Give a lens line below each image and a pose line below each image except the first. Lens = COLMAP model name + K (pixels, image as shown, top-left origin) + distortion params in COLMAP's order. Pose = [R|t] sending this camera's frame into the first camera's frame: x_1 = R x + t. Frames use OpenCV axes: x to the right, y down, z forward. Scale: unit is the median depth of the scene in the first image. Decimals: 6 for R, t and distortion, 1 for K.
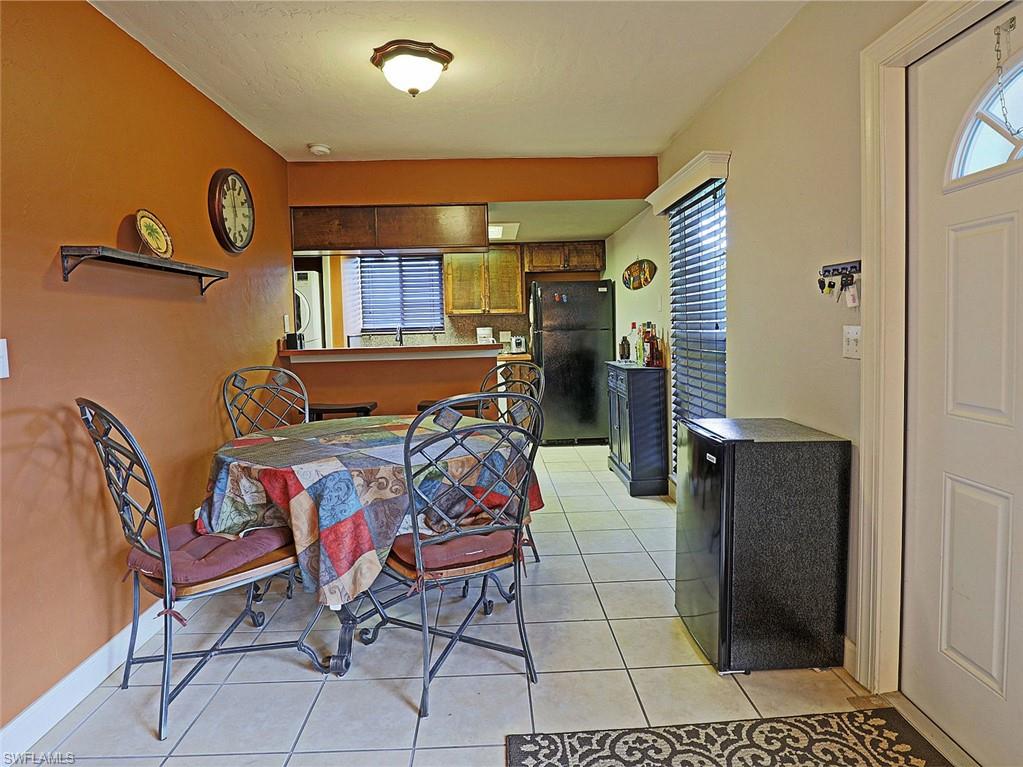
lens RADIAL K [[538.5, 0, 514.1], [0, 538.5, 350.8], [0, 0, 1]] dist [-0.018013, 0.000073]
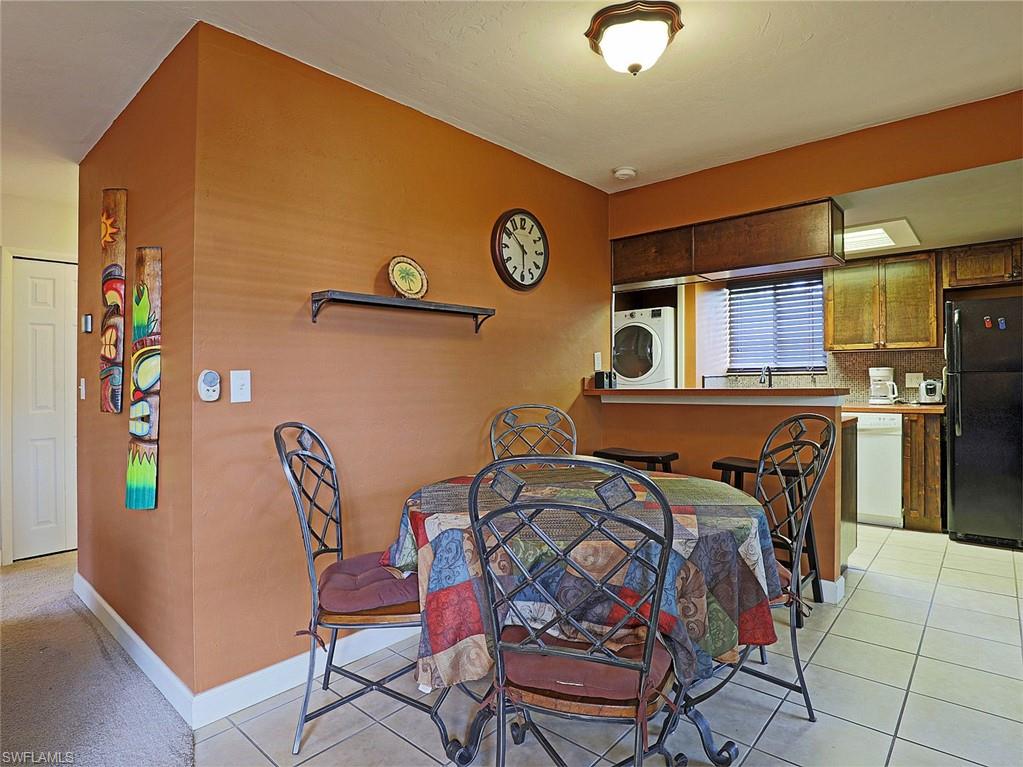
lens RADIAL K [[559.0, 0, 542.2], [0, 559.0, 378.4], [0, 0, 1]] dist [-0.023035, 0.000641]
pose [[0.760582, 0.016430, -0.649033, 0.142459], [-0.032893, 0.999371, -0.013248, -0.003241], [0.648408, 0.031425, 0.760645, 0.166220]]
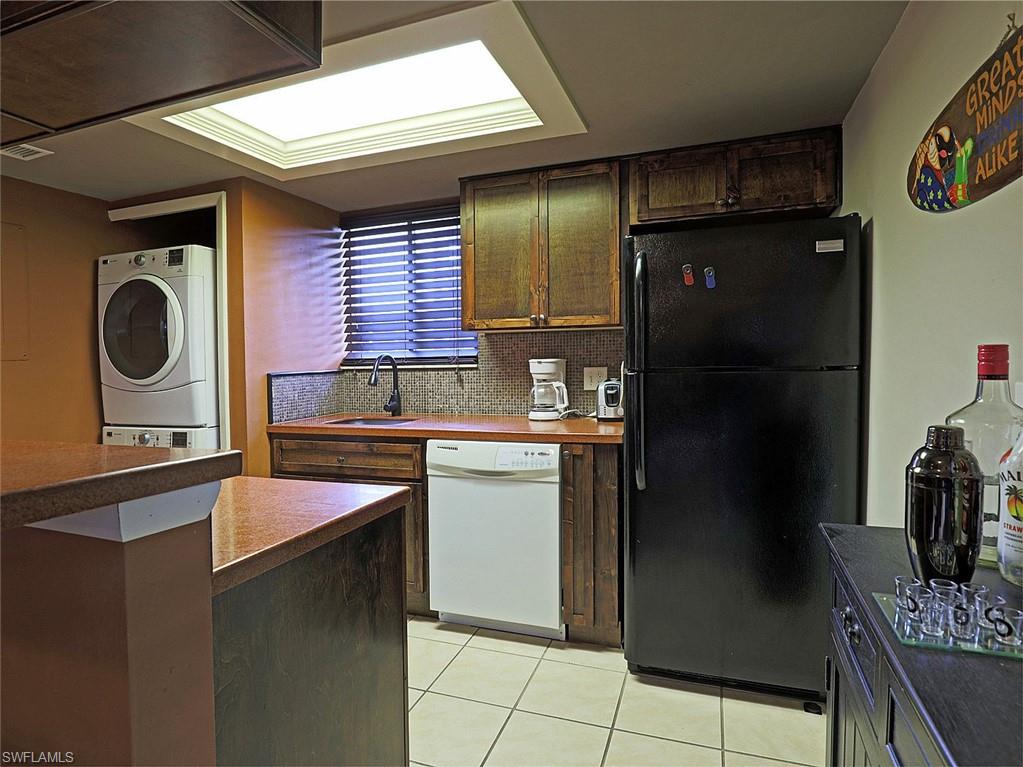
lens RADIAL K [[617.9, 0, 515.8], [0, 617.9, 400.7], [0, 0, 1]] dist [-0.030718, 0.000042]
pose [[0.947792, 0.028051, -0.317652, 0.141590], [-0.018120, 0.999251, 0.034178, -0.040037], [0.318373, -0.026638, 0.947591, 0.794001]]
